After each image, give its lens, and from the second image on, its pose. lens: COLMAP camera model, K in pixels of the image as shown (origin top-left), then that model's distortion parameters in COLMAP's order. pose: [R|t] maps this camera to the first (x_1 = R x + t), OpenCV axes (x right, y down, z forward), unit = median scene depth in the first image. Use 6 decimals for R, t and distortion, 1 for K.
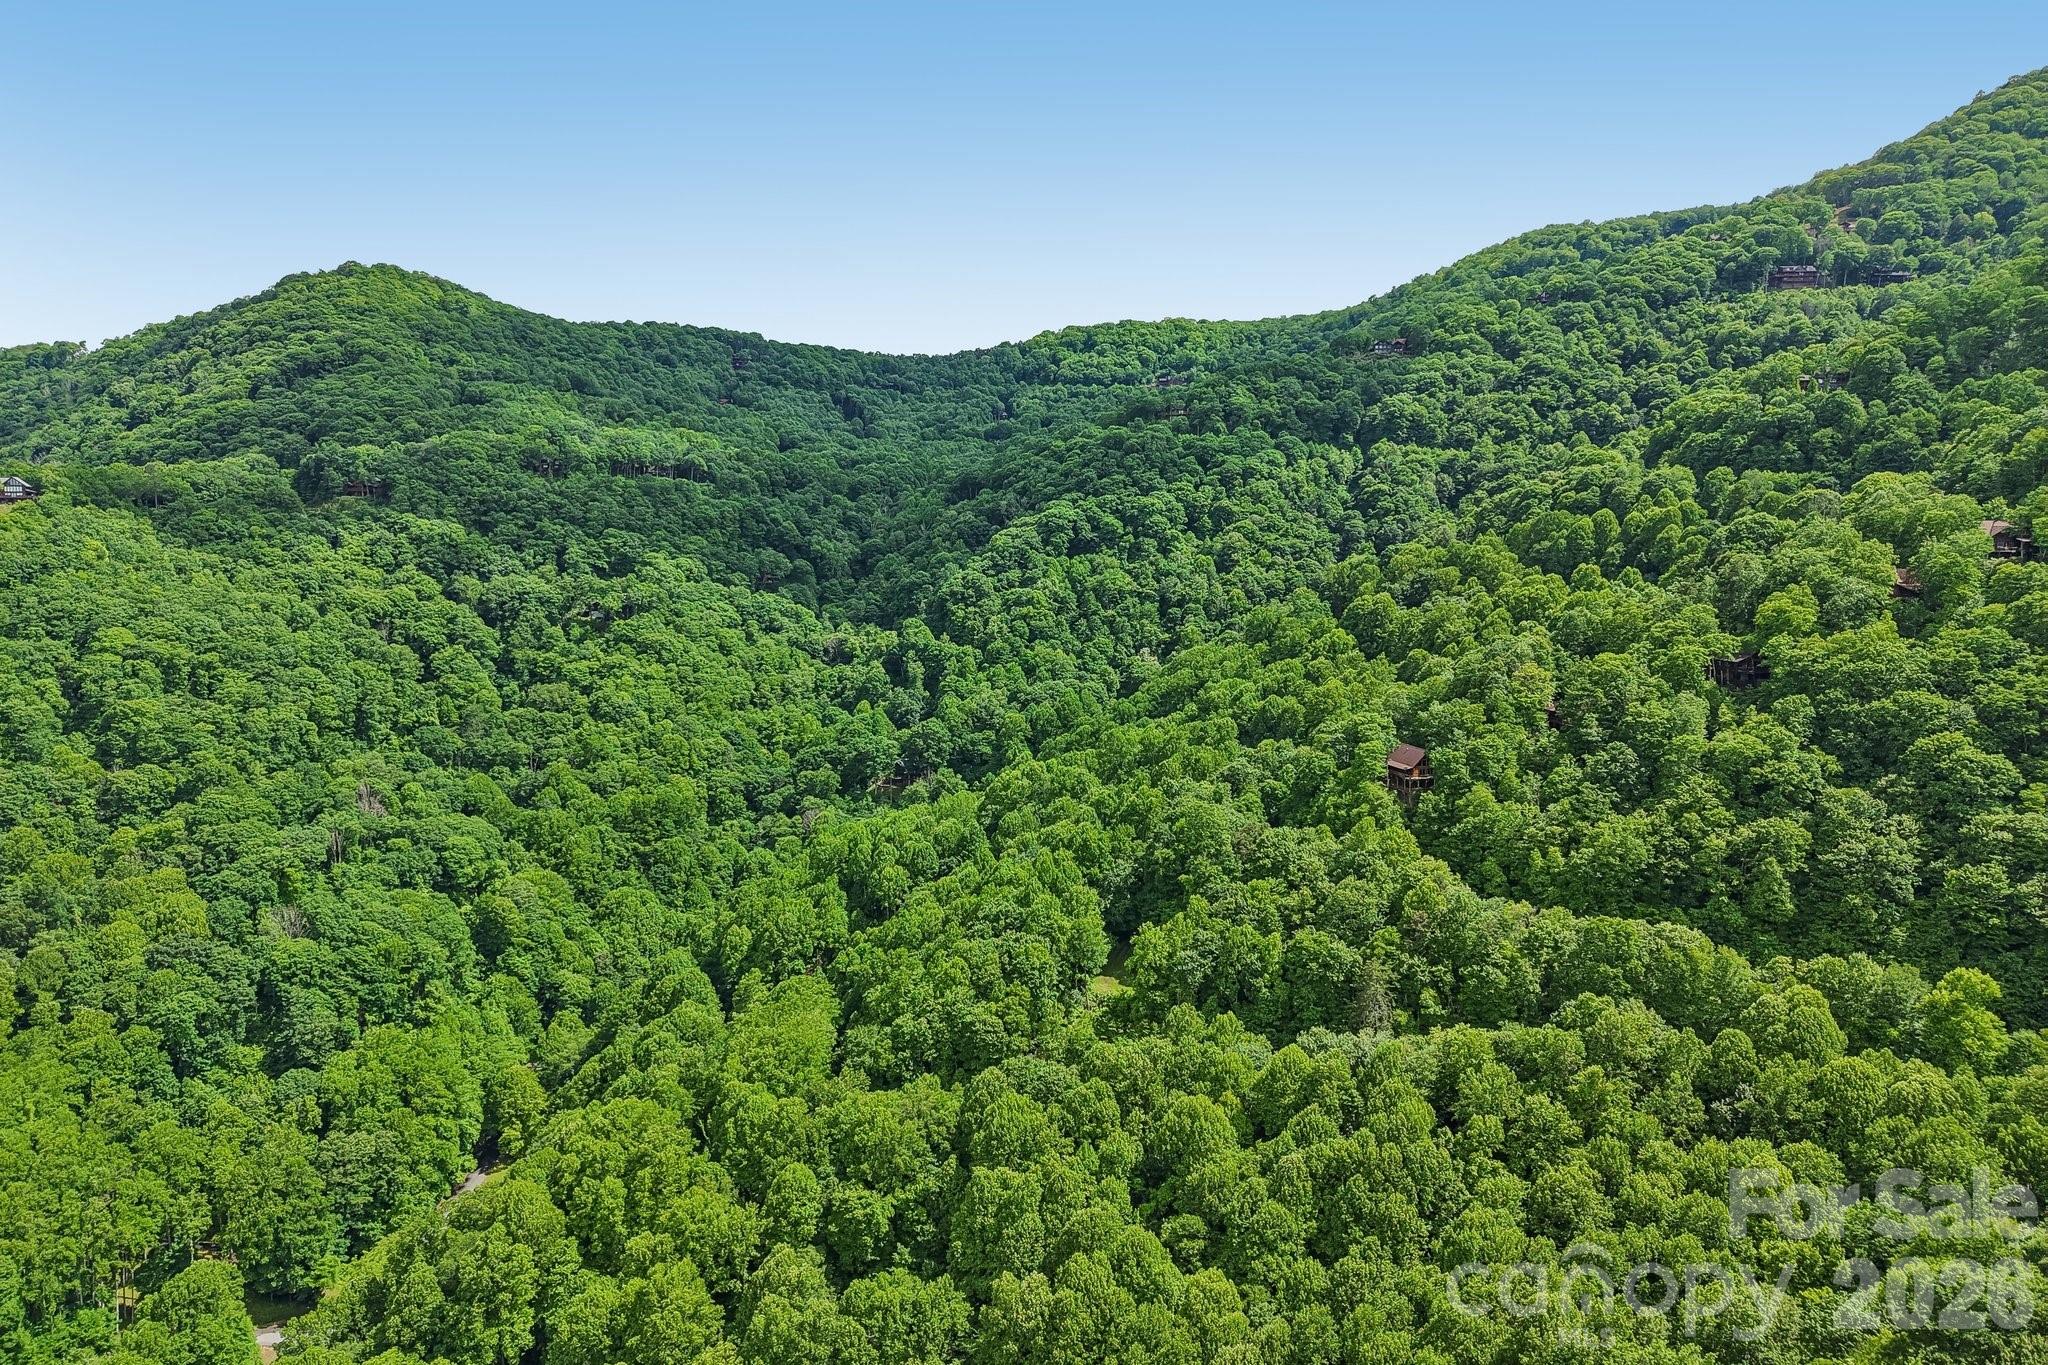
lens RADIAL K [[1381.9, 0, 1016.2], [0, 1381.9, 668.0], [0, 0, 1]] dist [0.053533, -0.061091]
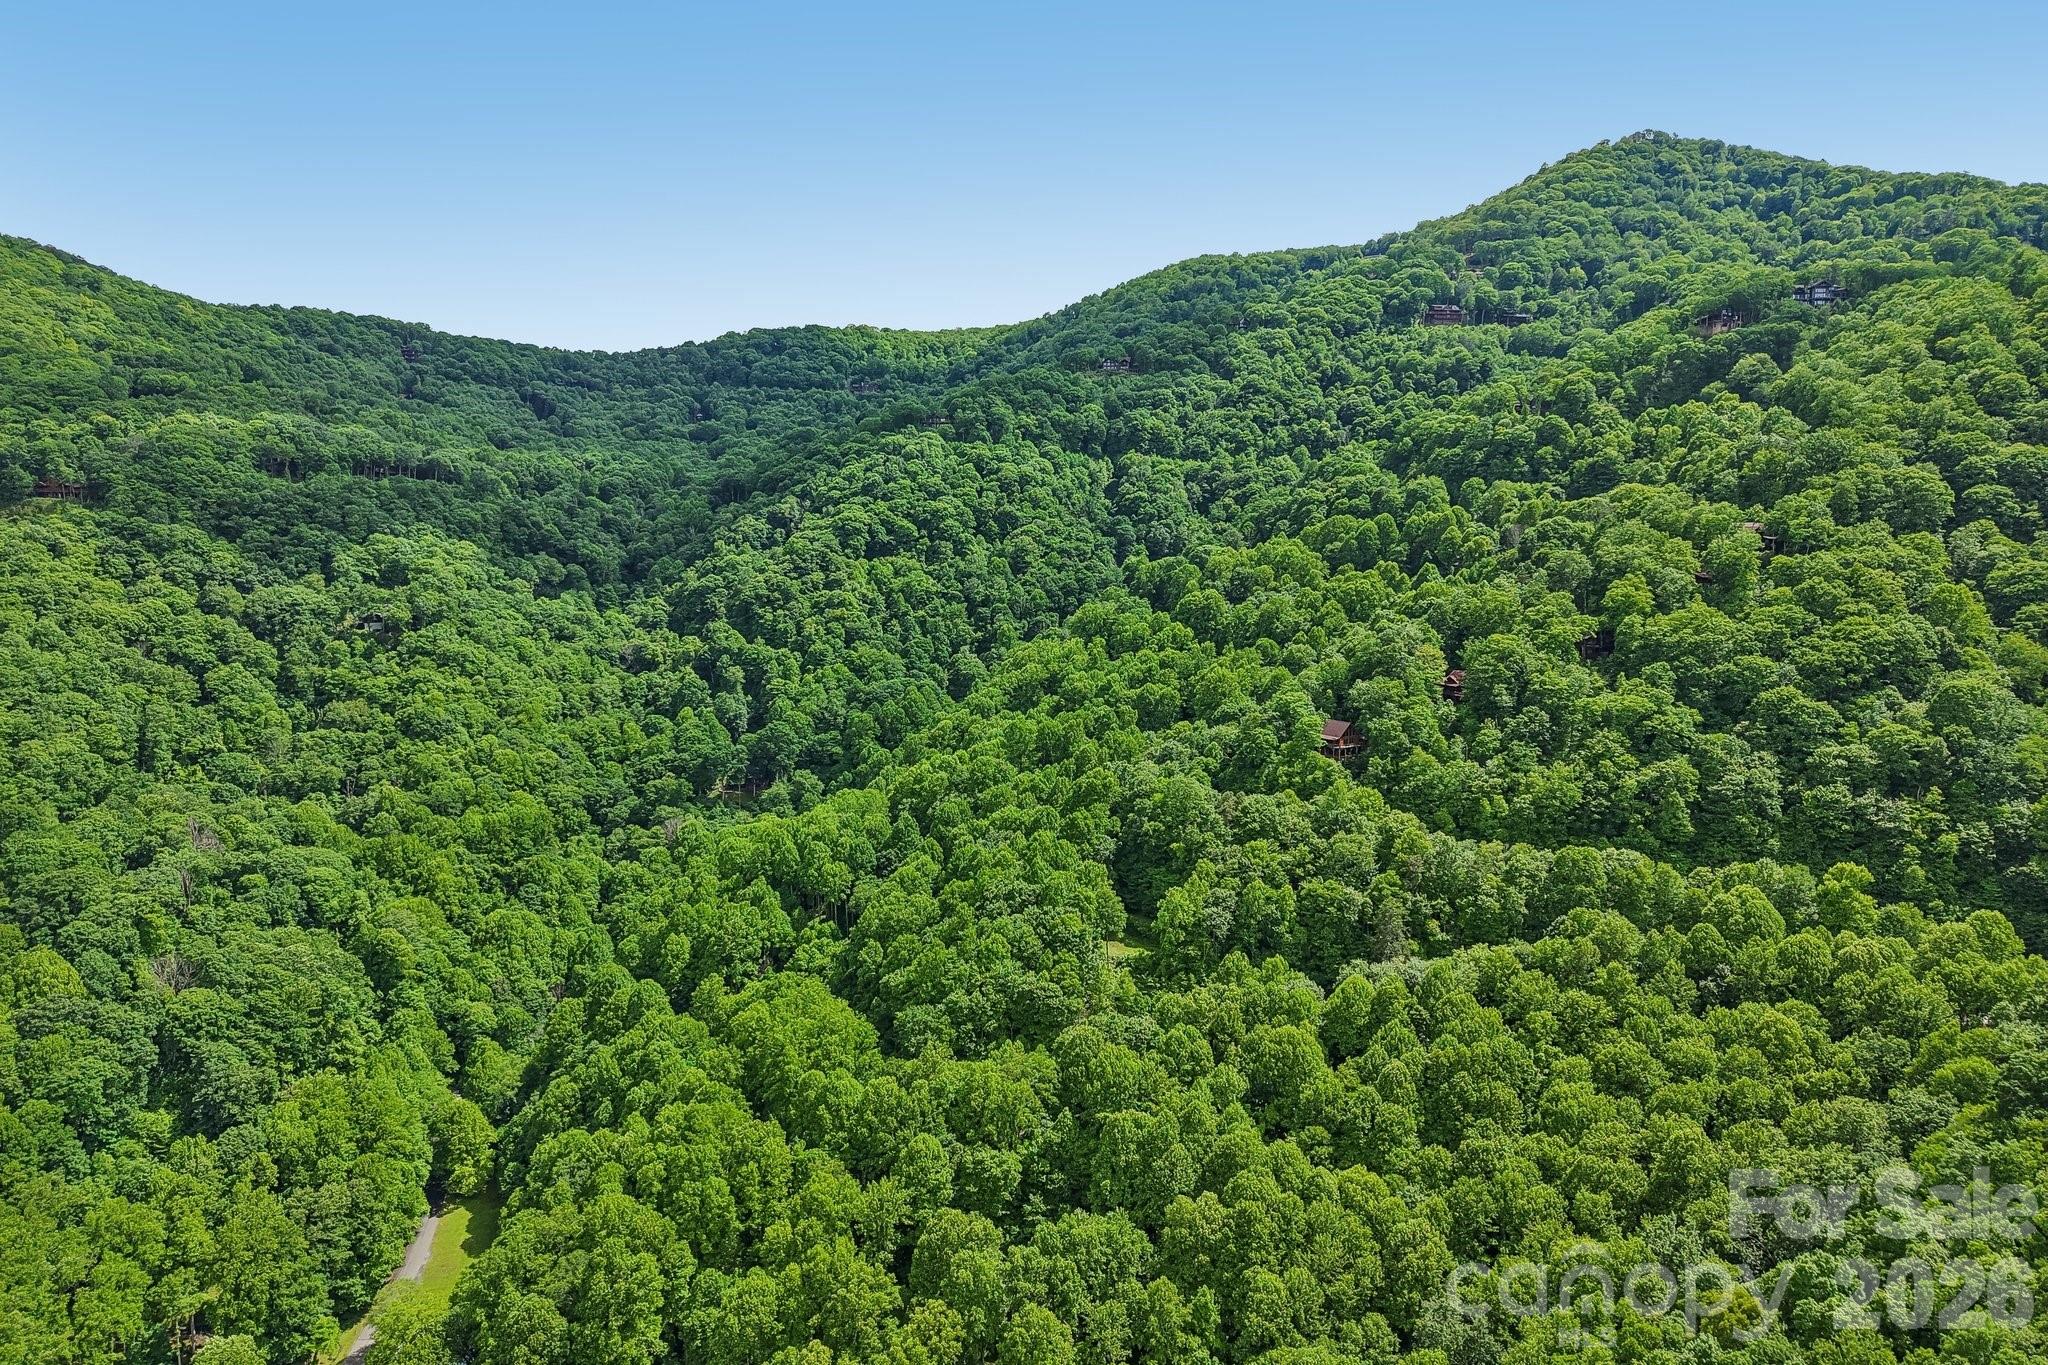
lens RADIAL K [[1381.9, 0, 1016.2], [0, 1381.9, 668.0], [0, 0, 1]] dist [0.053533, -0.061091]
pose [[0.957192, -0.032188, 0.287658, -0.199784], [0.032876, 0.999456, 0.002440, 0.001367], [-0.287580, 0.007122, 0.957730, -0.016313]]
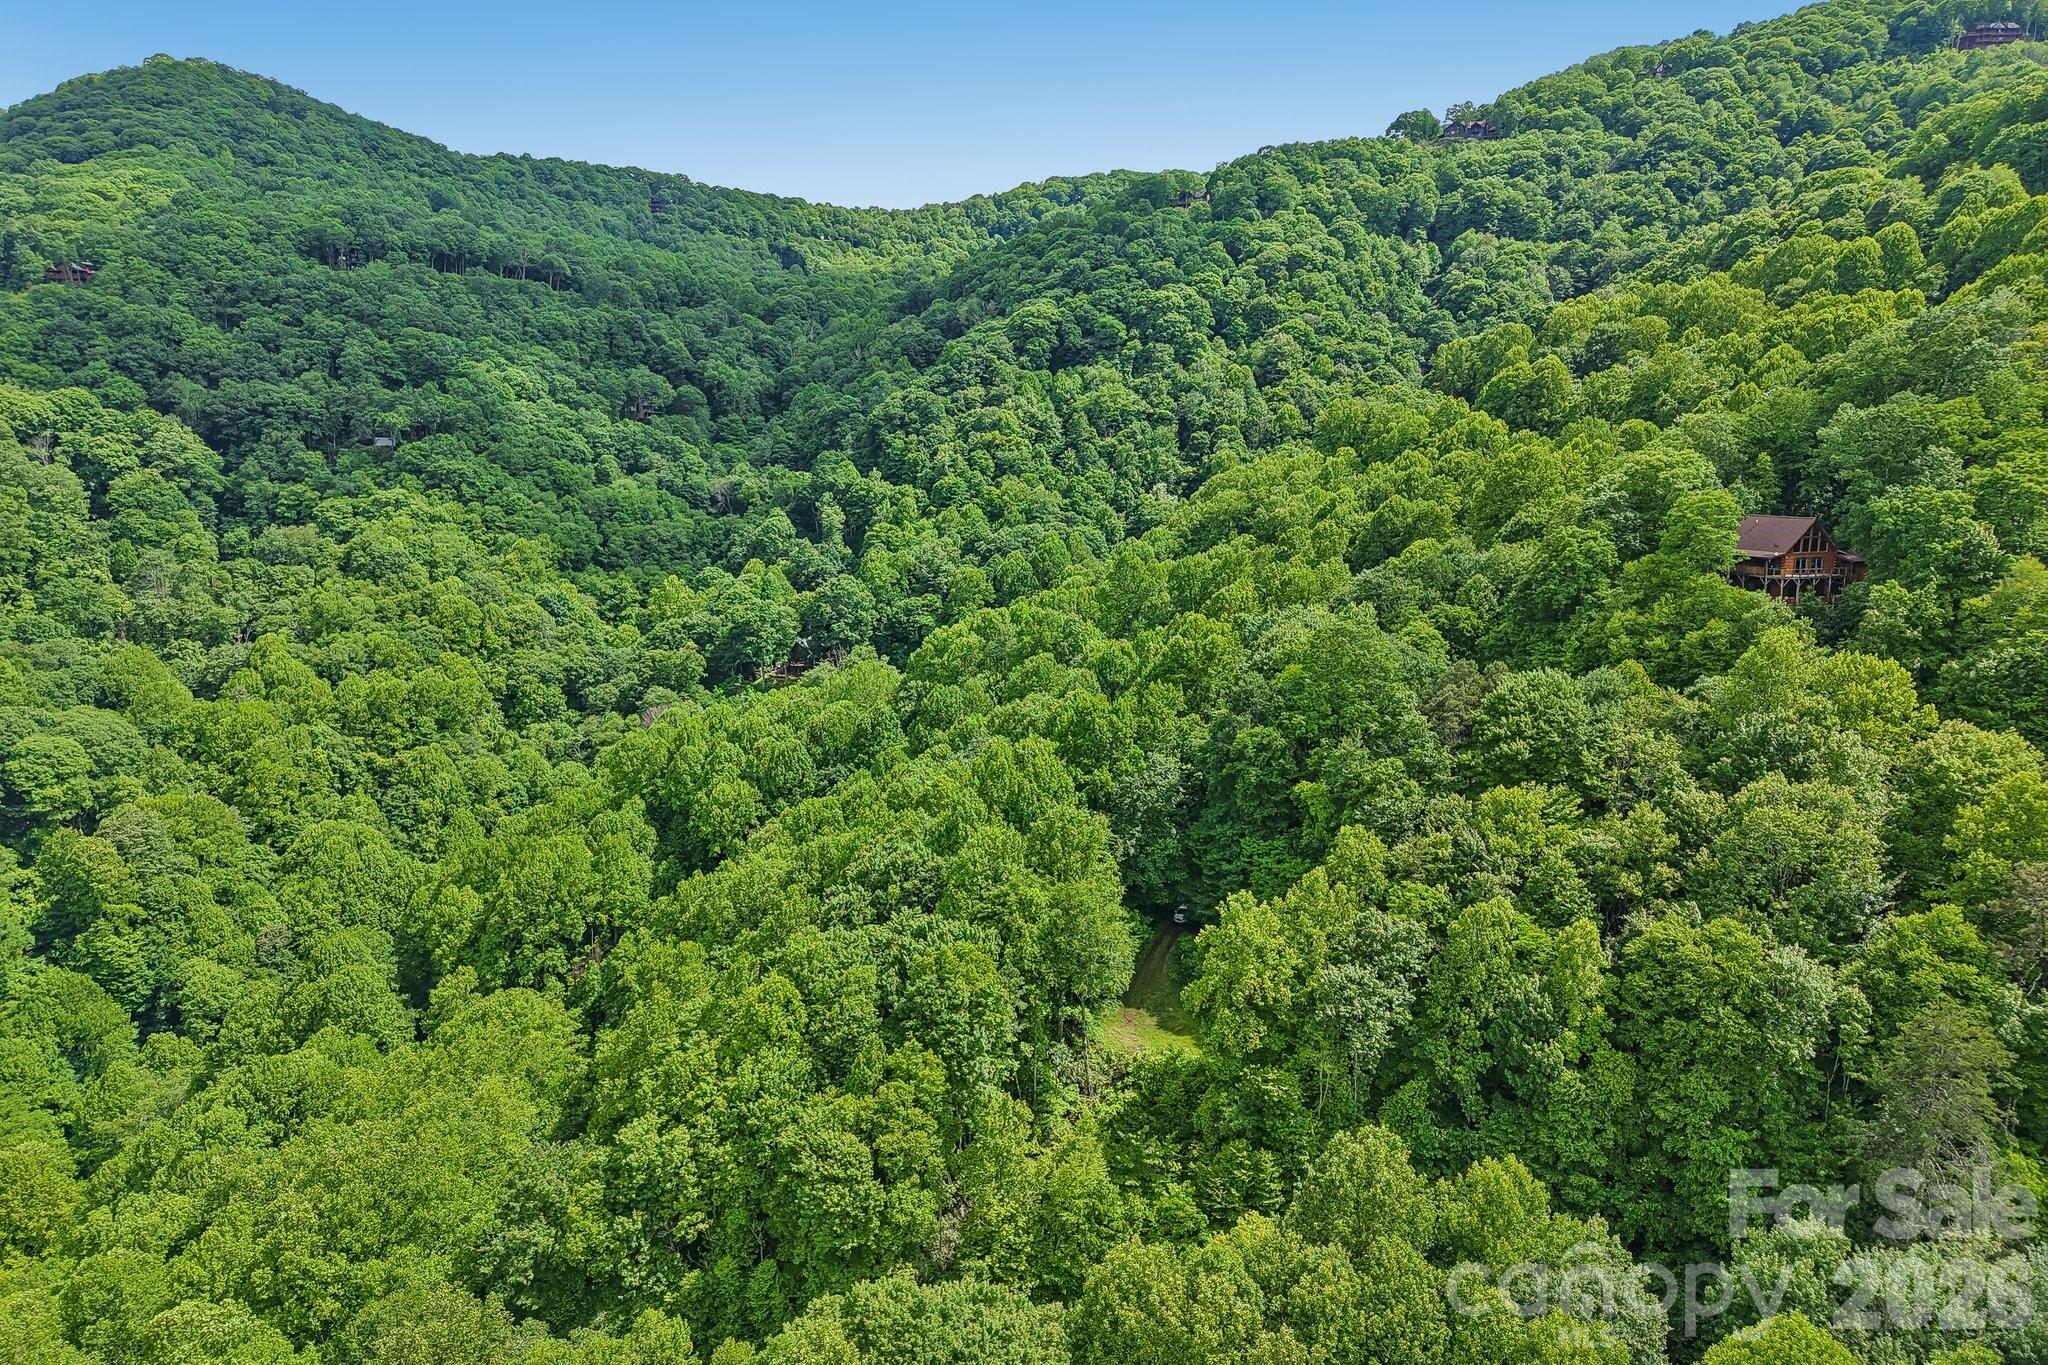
lens RADIAL K [[1372.4, 0, 1024.0], [0, 1372.4, 682.5], [0, 0, 1]] dist [0.001003, -0.000730]
pose [[0.999847, 0.000244, 0.017479, 0.015035], [-0.001105, 0.998788, 0.049215, 0.061521], [-0.017446, -0.049227, 0.998635, 0.360952]]
